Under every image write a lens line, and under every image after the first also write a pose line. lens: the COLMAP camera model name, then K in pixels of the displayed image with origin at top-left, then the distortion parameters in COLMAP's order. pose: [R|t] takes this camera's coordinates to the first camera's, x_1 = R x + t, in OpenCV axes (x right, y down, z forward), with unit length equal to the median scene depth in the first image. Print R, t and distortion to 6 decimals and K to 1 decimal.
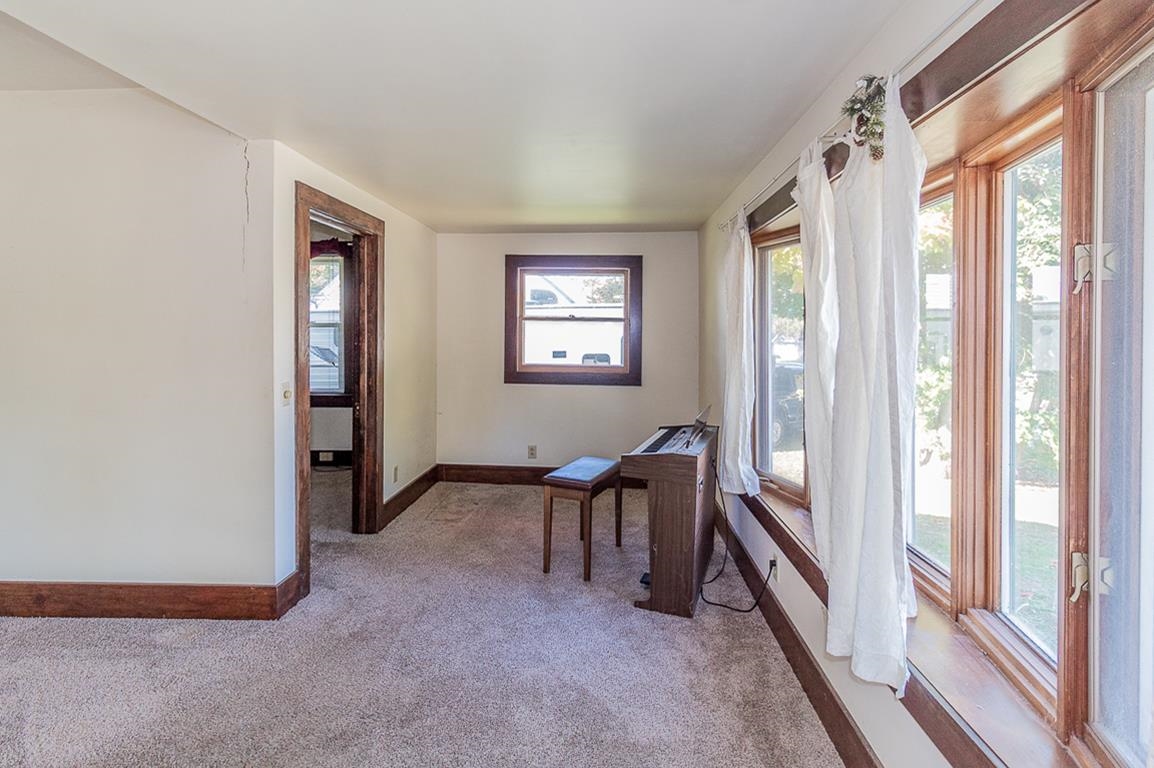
lens RADIAL K [[556.2, 0, 580.9], [0, 556.2, 343.1], [0, 0, 1]] dist [0.002099, 0.000356]
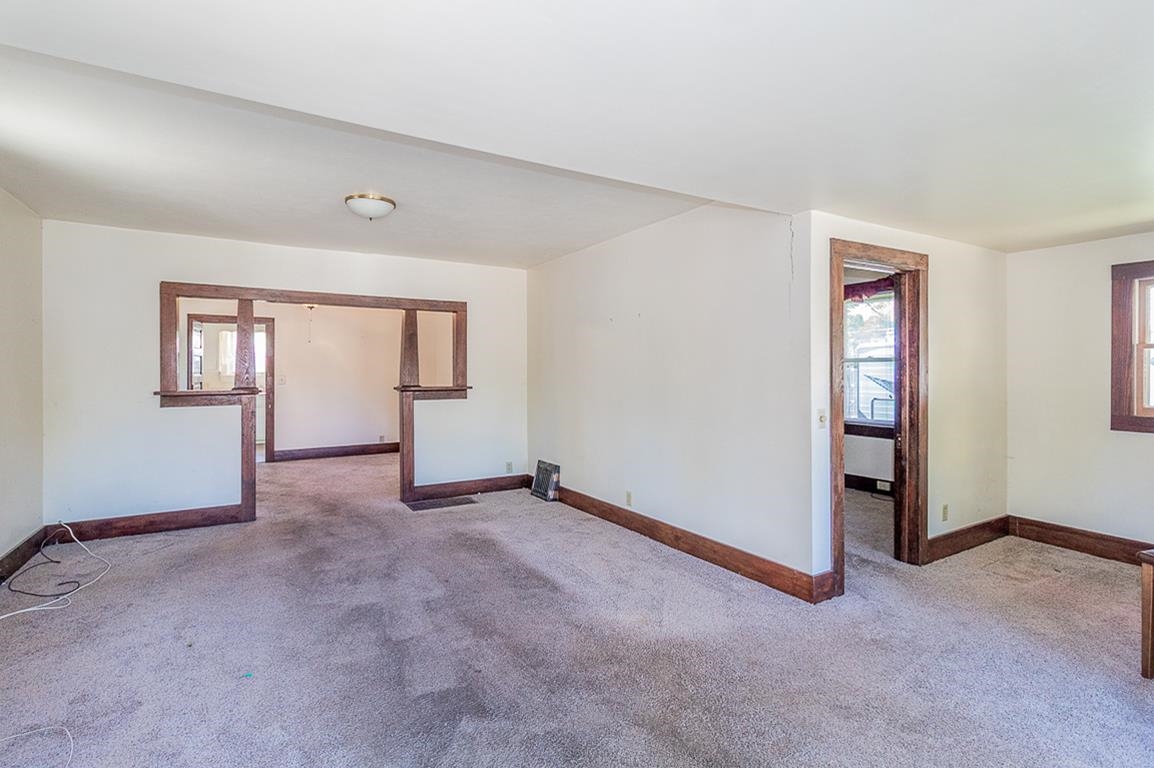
lens RADIAL K [[546.1, 0, 587.6], [0, 546.1, 387.5], [0, 0, 1]] dist [-0.000573, -0.000095]
pose [[0.565521, 0.022255, -0.824434, 0.128811], [-0.007495, 0.999733, 0.021846, 0.002615], [0.824700, -0.006176, 0.565537, -0.066436]]
